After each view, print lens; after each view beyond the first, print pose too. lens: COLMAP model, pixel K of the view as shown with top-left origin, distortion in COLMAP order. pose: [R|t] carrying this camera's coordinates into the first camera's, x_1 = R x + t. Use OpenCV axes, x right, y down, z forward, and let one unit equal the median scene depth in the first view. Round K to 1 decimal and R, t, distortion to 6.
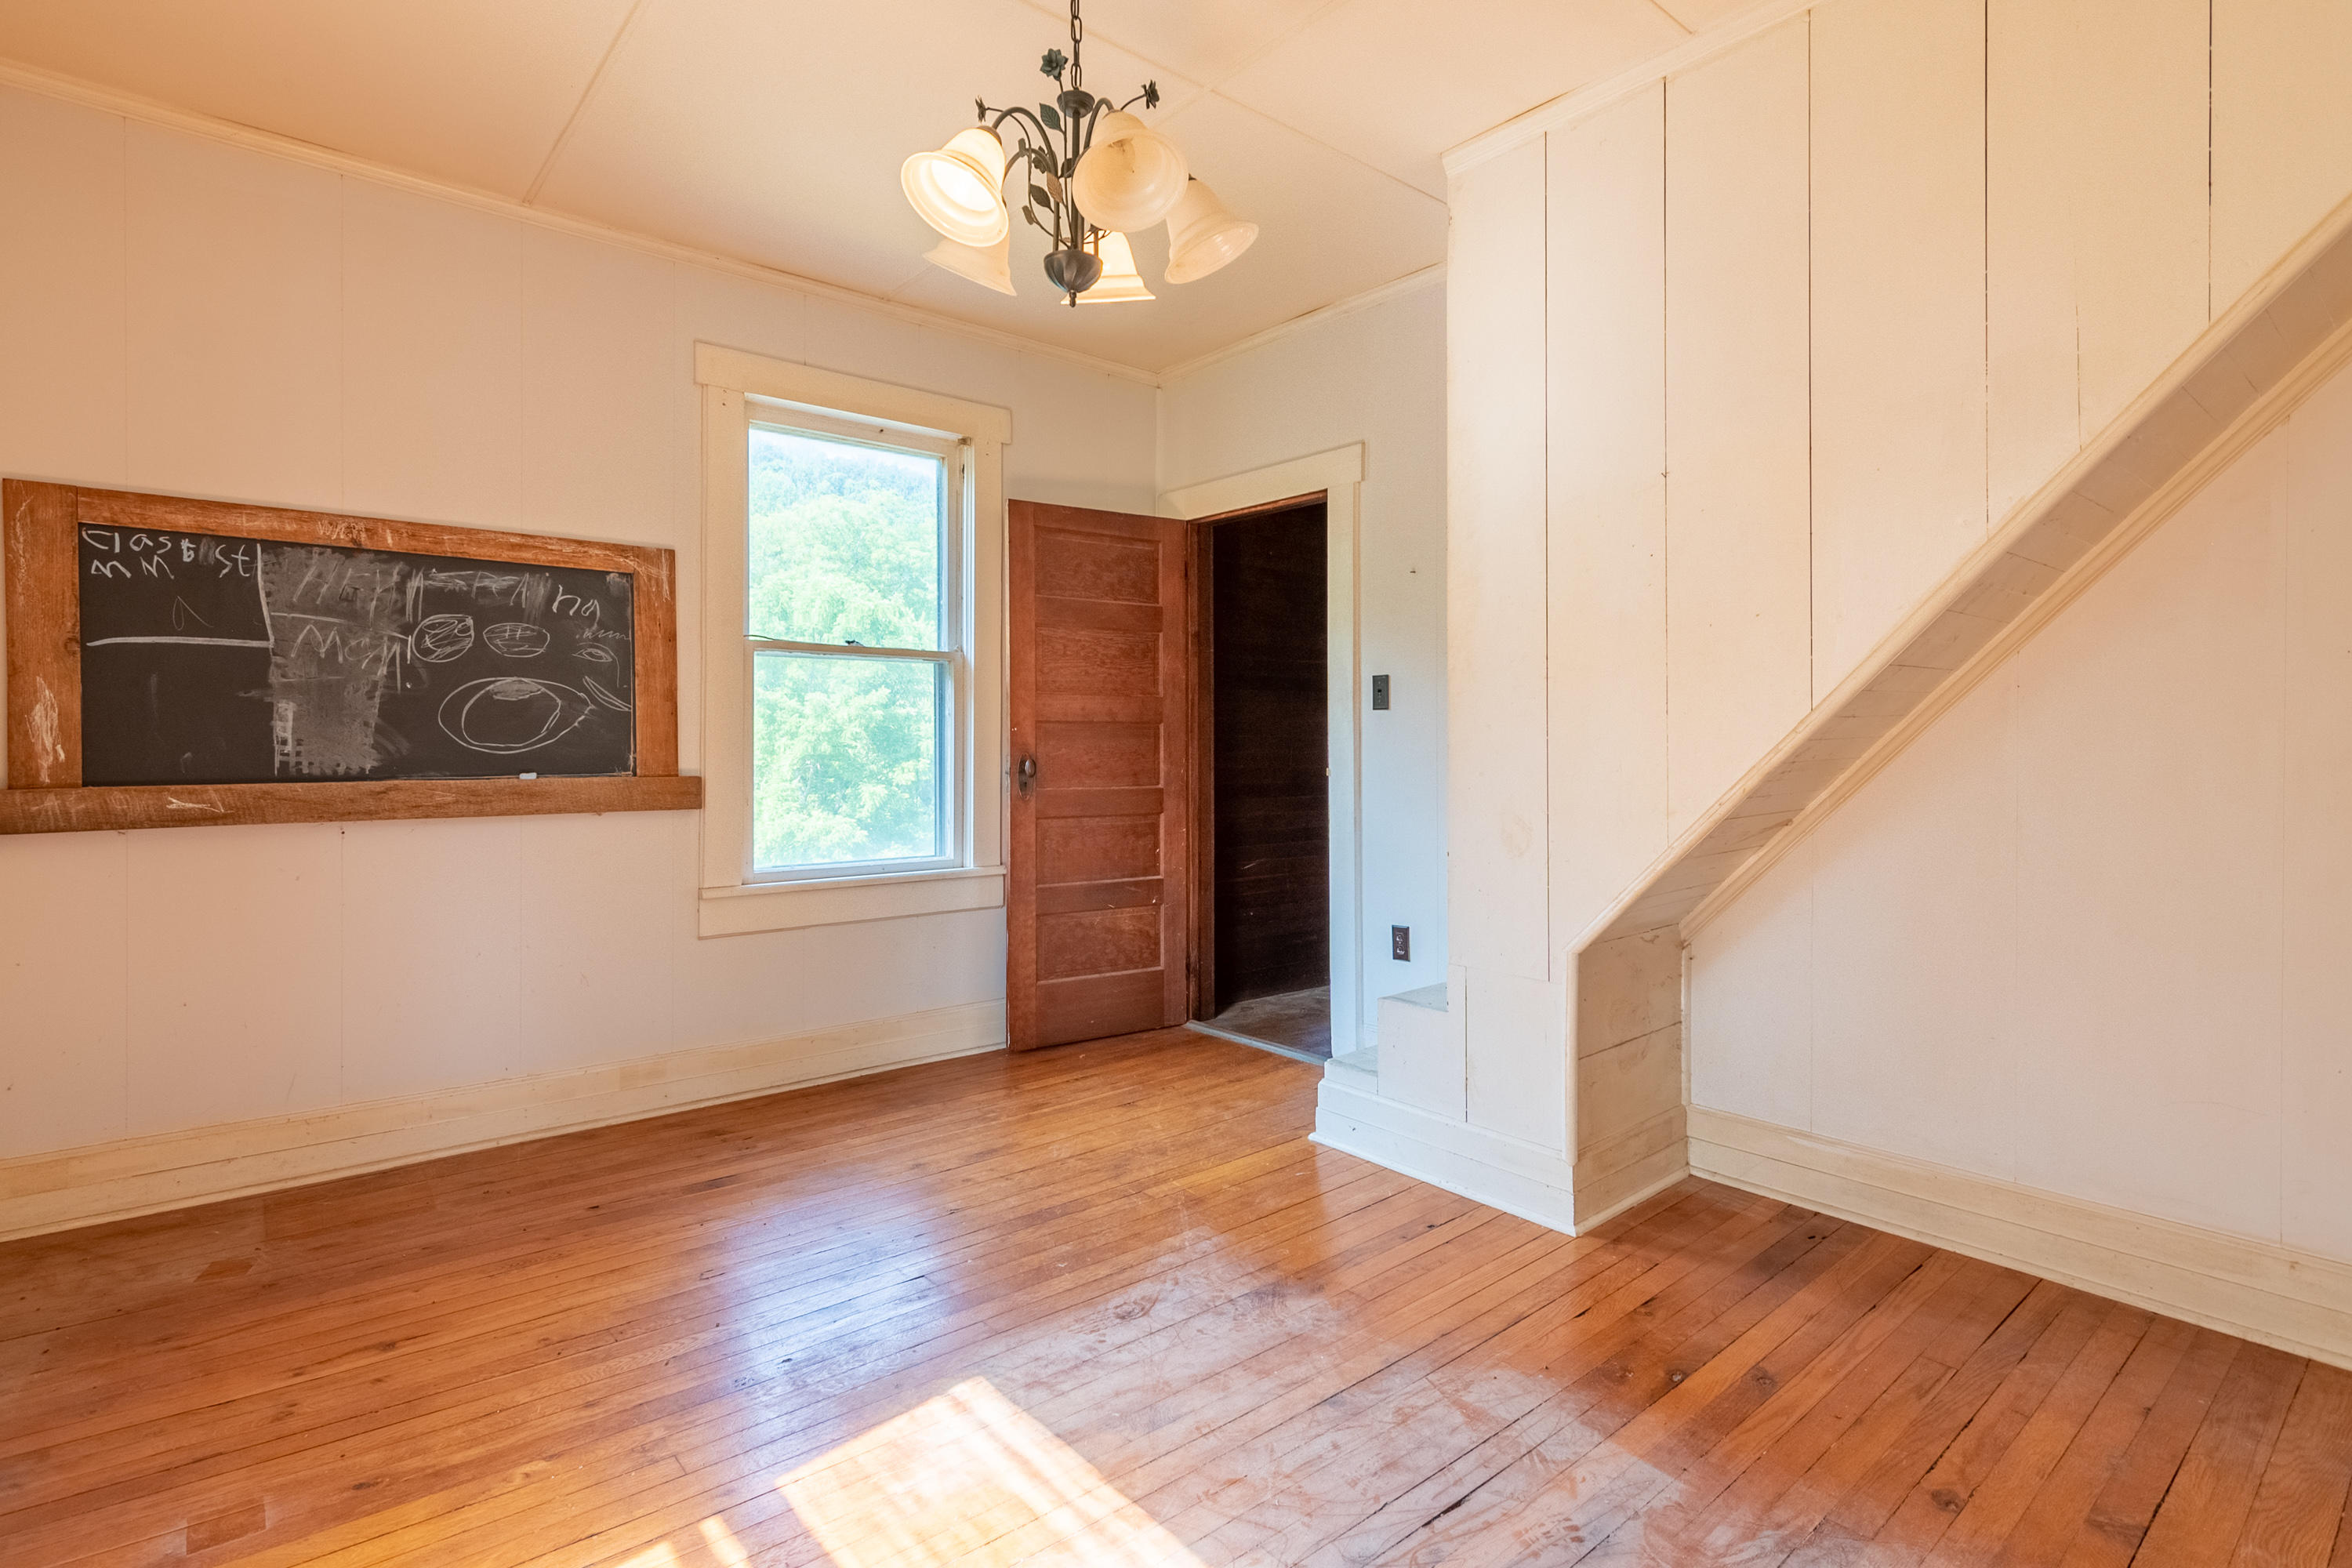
lens RADIAL K [[1139.1, 0, 1168.6], [0, 1139.1, 773.8], [0, 0, 1]] dist [0.002320, -0.000625]
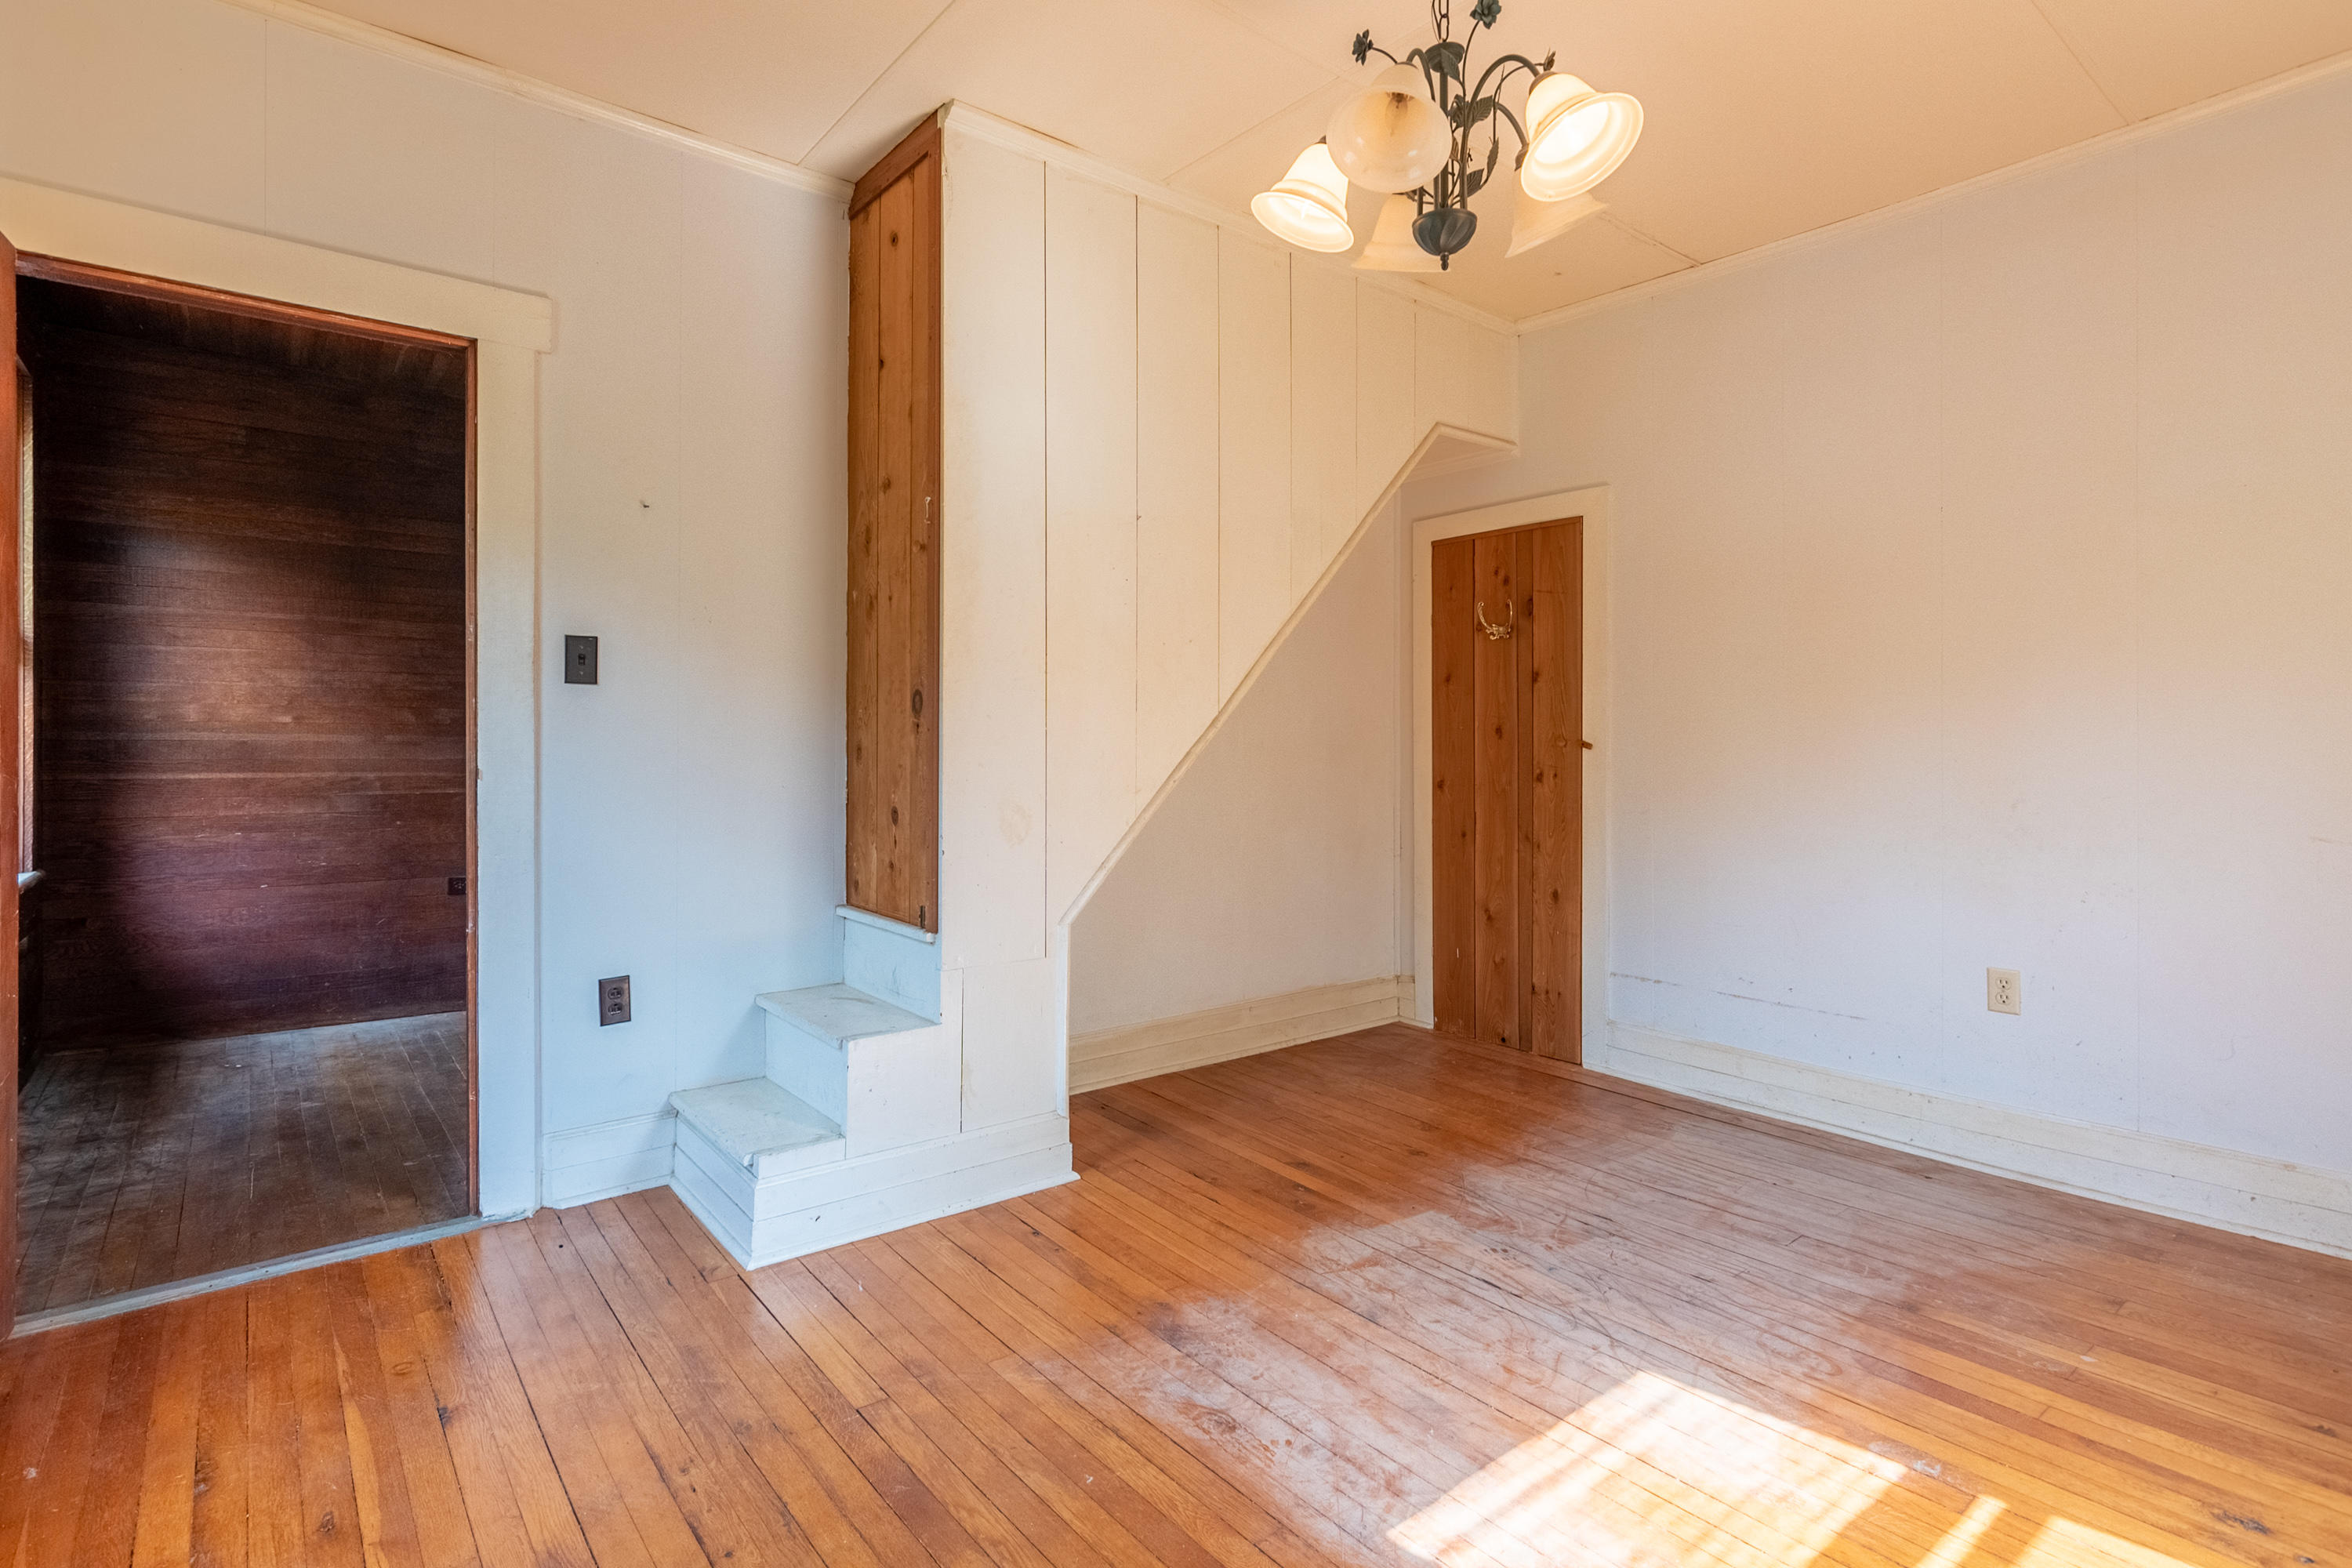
lens RADIAL K [[1139.1, 0, 1168.6], [0, 1139.1, 773.8], [0, 0, 1]] dist [0.002320, -0.000625]
pose [[0.026344, -0.035627, 0.999018, -0.891136], [0.016753, 0.999240, 0.035193, -0.032985], [-0.999513, 0.015809, 0.026920, 1.054747]]
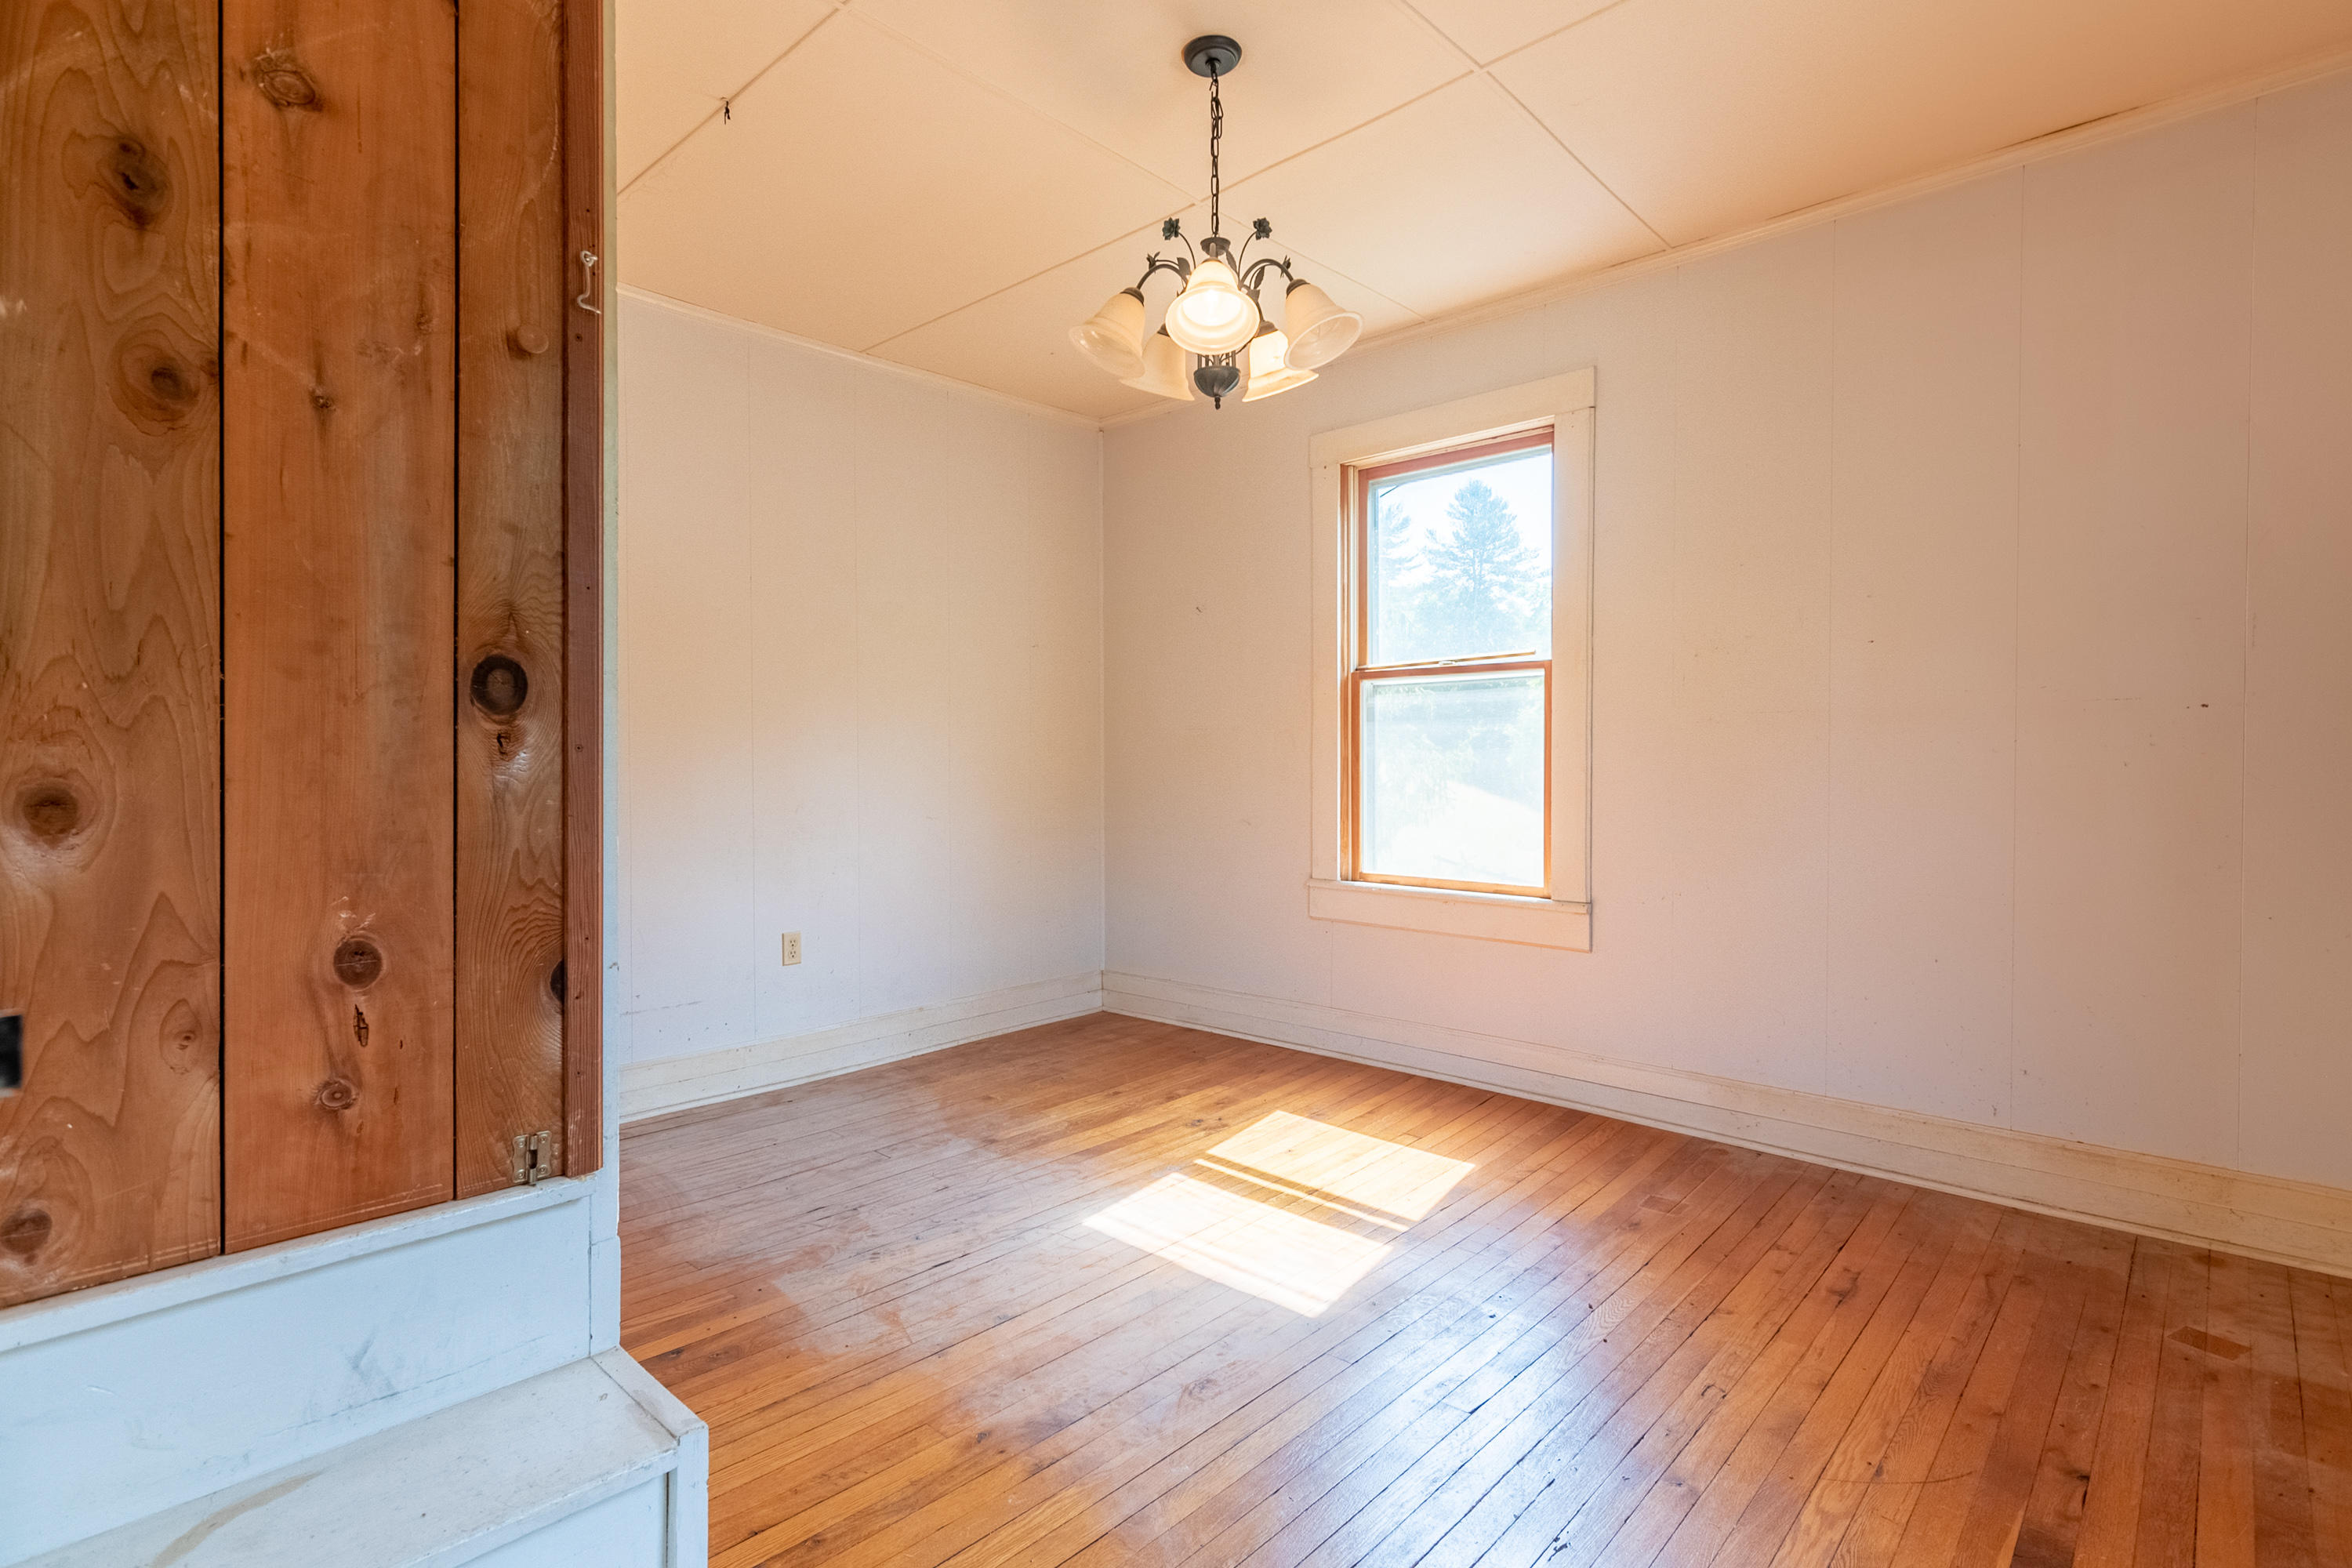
lens RADIAL K [[1139.4, 0, 1146.4], [0, 1139.4, 776.4], [0, 0, 1]] dist [-0.028597, -0.000069]
pose [[-0.994169, 0.002198, -0.107813, 0.111449], [-0.001242, 0.999493, 0.031829, -0.043116], [0.107828, 0.031777, -0.993662, 1.960001]]
